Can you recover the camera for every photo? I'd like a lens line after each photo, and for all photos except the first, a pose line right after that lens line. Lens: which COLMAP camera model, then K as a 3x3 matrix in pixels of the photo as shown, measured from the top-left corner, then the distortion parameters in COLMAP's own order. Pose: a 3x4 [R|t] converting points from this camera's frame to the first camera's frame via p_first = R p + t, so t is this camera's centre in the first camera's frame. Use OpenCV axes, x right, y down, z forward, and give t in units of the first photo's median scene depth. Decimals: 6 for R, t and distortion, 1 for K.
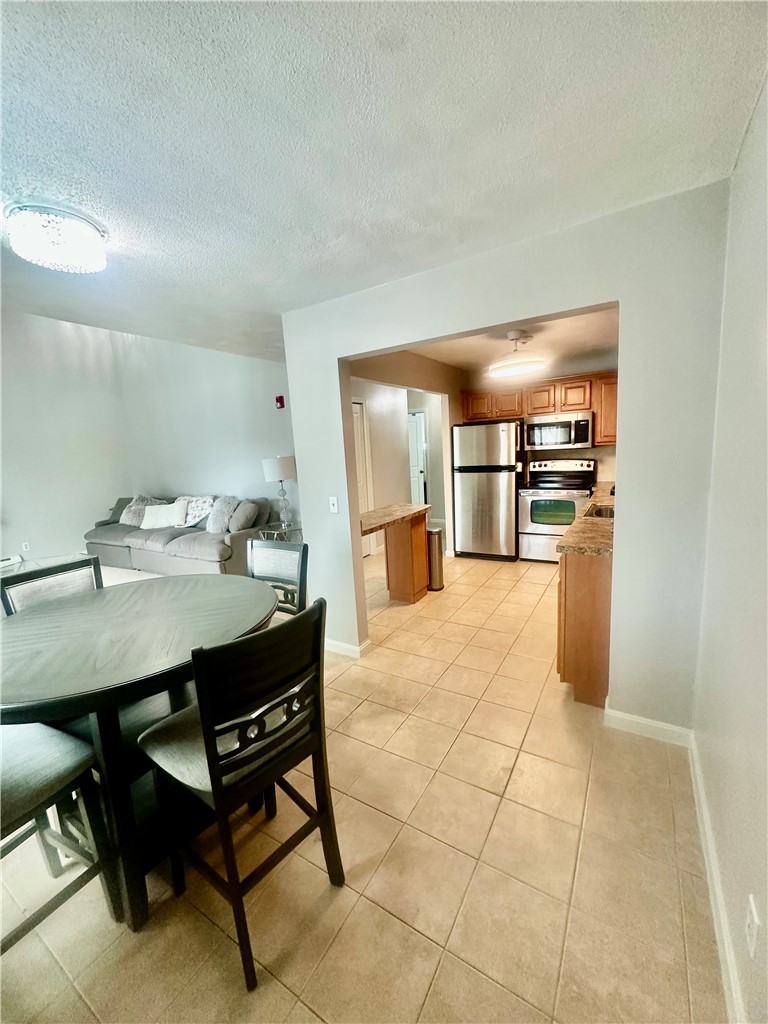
lens RADIAL K [[407.1, 0, 385.2], [0, 407.1, 513.1], [0, 0, 1]] dist [-0.004018, 0.001239]
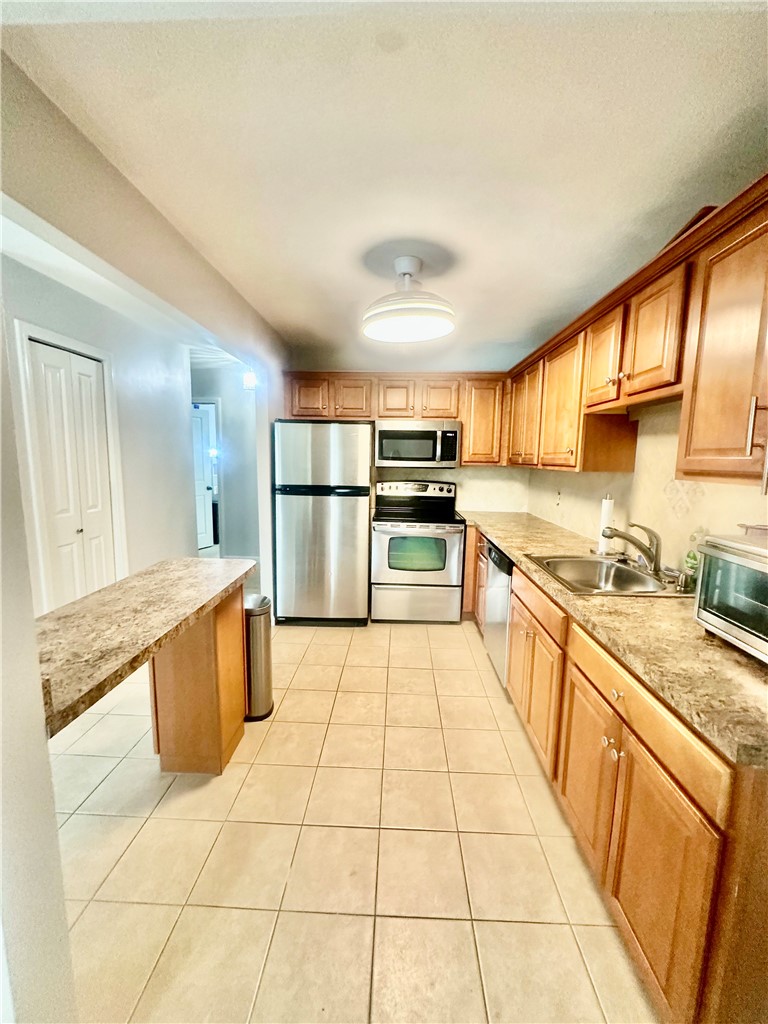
lens RADIAL K [[407.1, 0, 384.6], [0, 407.1, 511.9], [0, 0, 1]] dist [-0.004018, 0.001239]
pose [[0.867542, 0.005601, 0.497332, 0.000832], [0.015796, 0.999122, -0.038807, -0.046897], [-0.497113, 0.041522, 0.866692, 0.381690]]
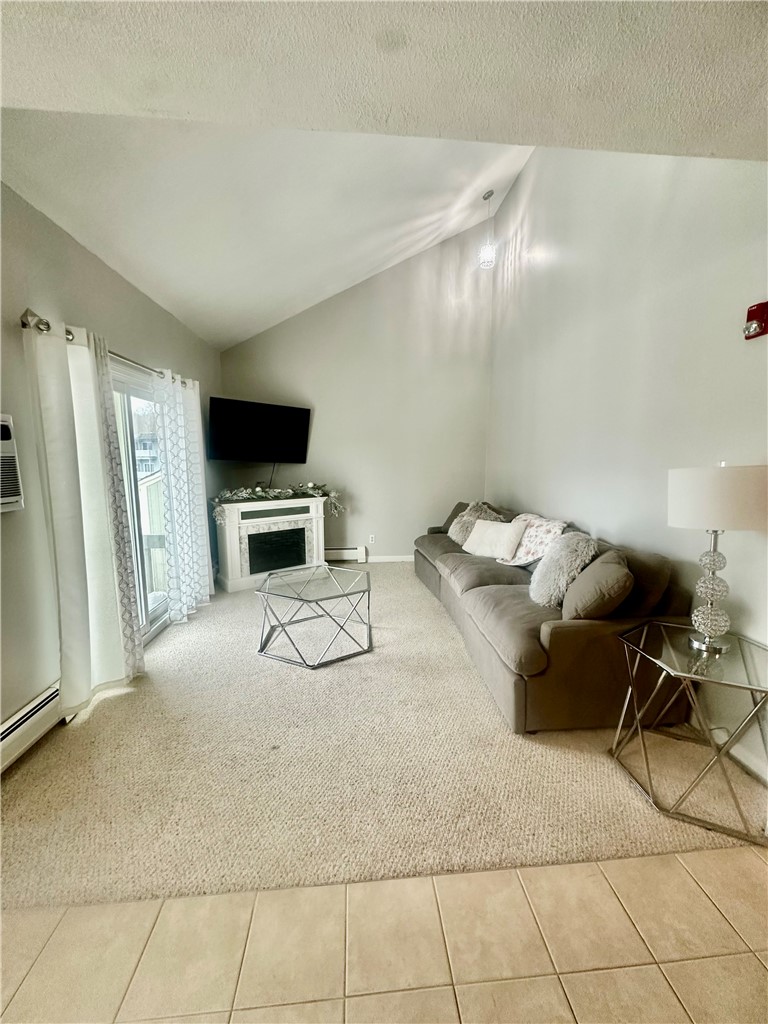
lens RADIAL K [[407.1, 0, 383.8], [0, 407.1, 512.6], [0, 0, 1]] dist [-0.004018, 0.001239]
pose [[0.589333, 0.162845, -0.791308, -0.138953], [-0.163673, 0.983229, 0.080444, -0.072413], [0.791137, 0.082107, 0.606103, 0.517879]]
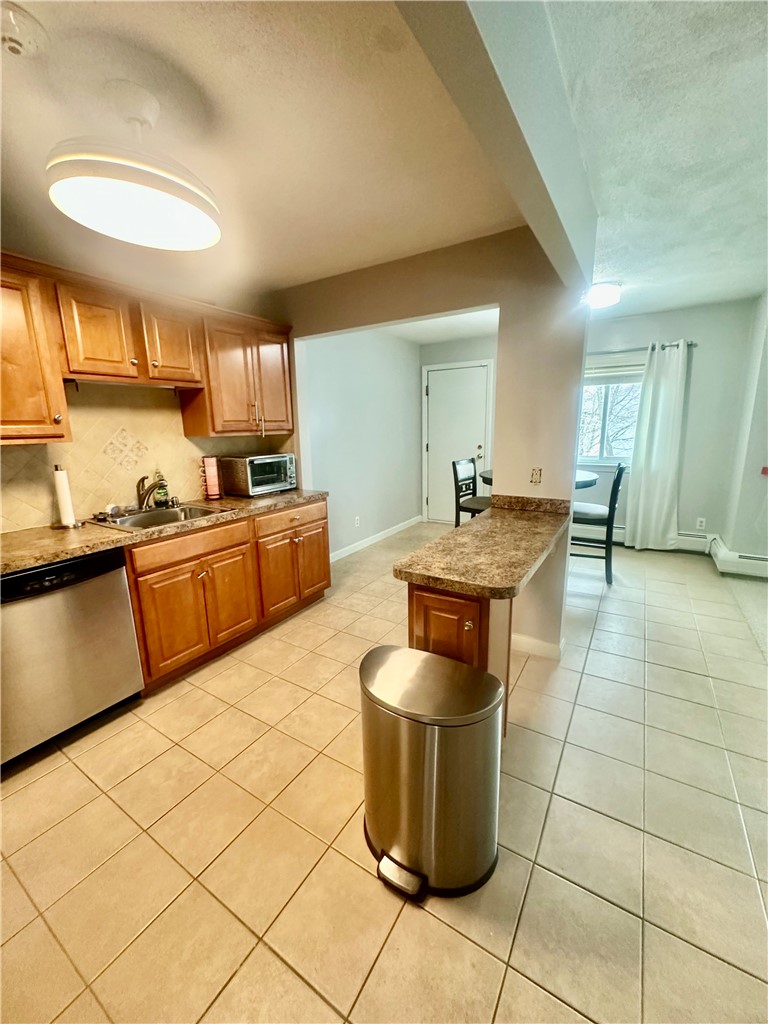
lens RADIAL K [[407.1, 0, 387.1], [0, 407.1, 512.8], [0, 0, 1]] dist [-0.004018, 0.001239]
pose [[-0.997049, 0.074224, 0.019578, 0.087006], [0.076216, 0.926845, 0.367628, -0.165370], [0.009140, 0.368035, -0.929767, 1.071430]]
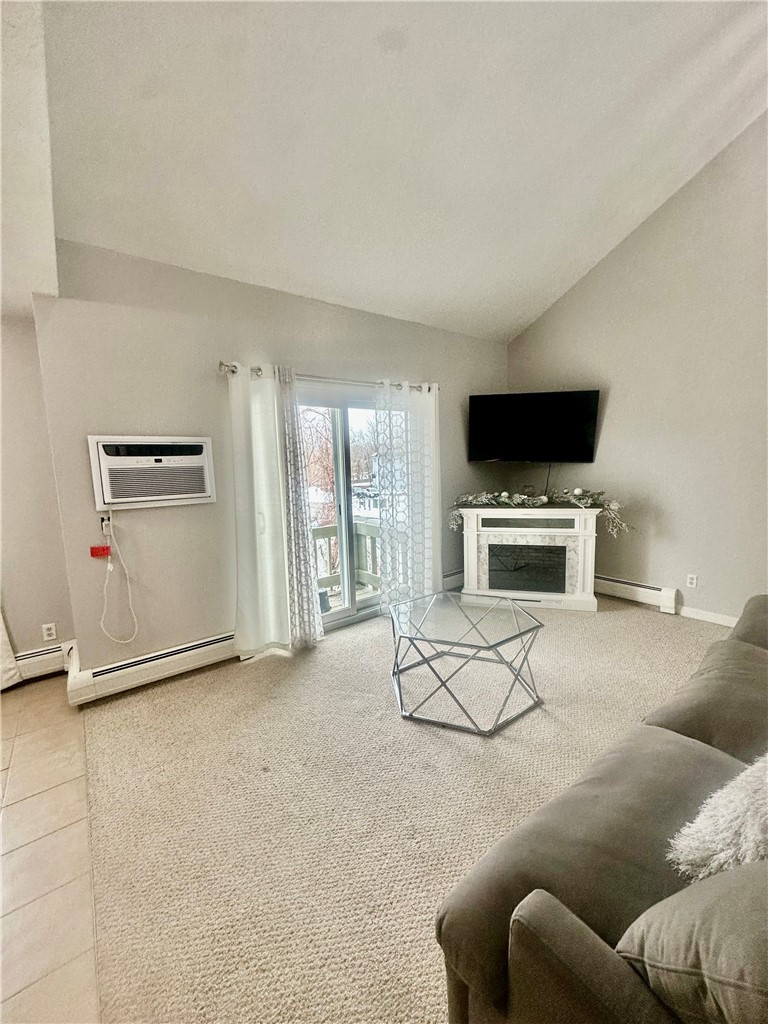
lens RADIAL K [[407.1, 0, 384.0], [0, 407.1, 514.0], [0, 0, 1]] dist [-0.004018, 0.001239]
pose [[-0.355263, 0.181083, -0.917059, -0.219854], [-0.101427, 0.967797, 0.230394, -0.127194], [0.929247, 0.174866, -0.325456, 0.899441]]
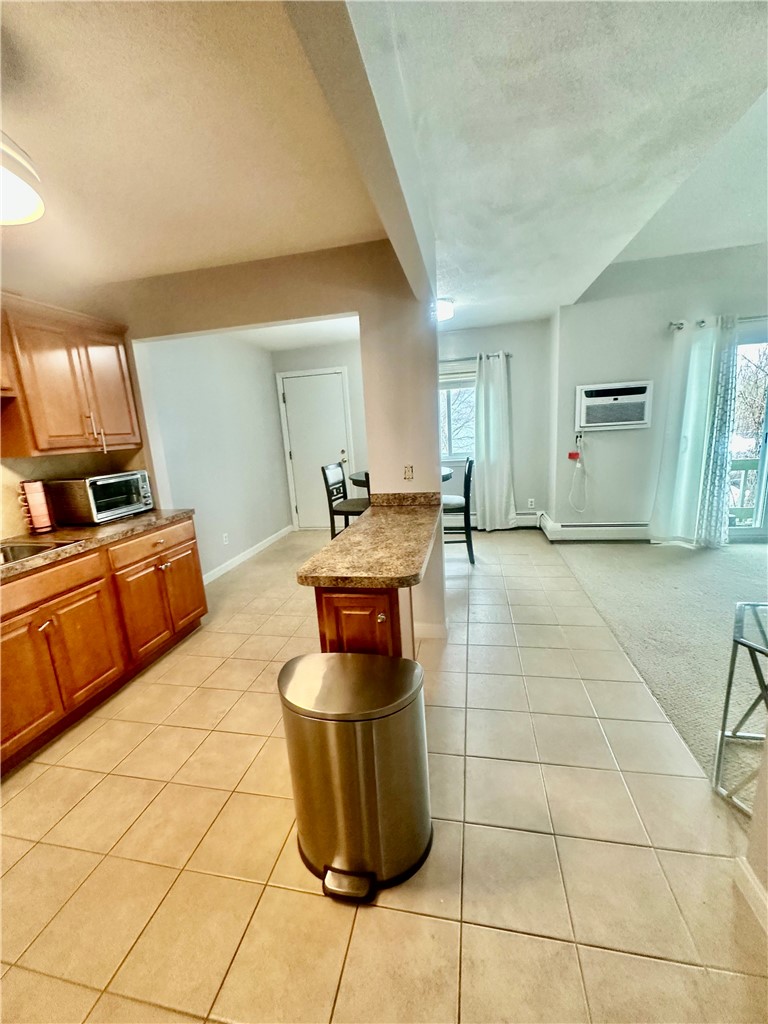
lens RADIAL K [[407.1, 0, 386.6], [0, 407.1, 513.1], [0, 0, 1]] dist [-0.004018, 0.001239]
pose [[-0.932377, 0.183995, -0.311158, 0.114686], [0.057973, 0.925738, 0.373696, -0.163241], [0.356809, 0.330387, -0.873803, 1.070036]]
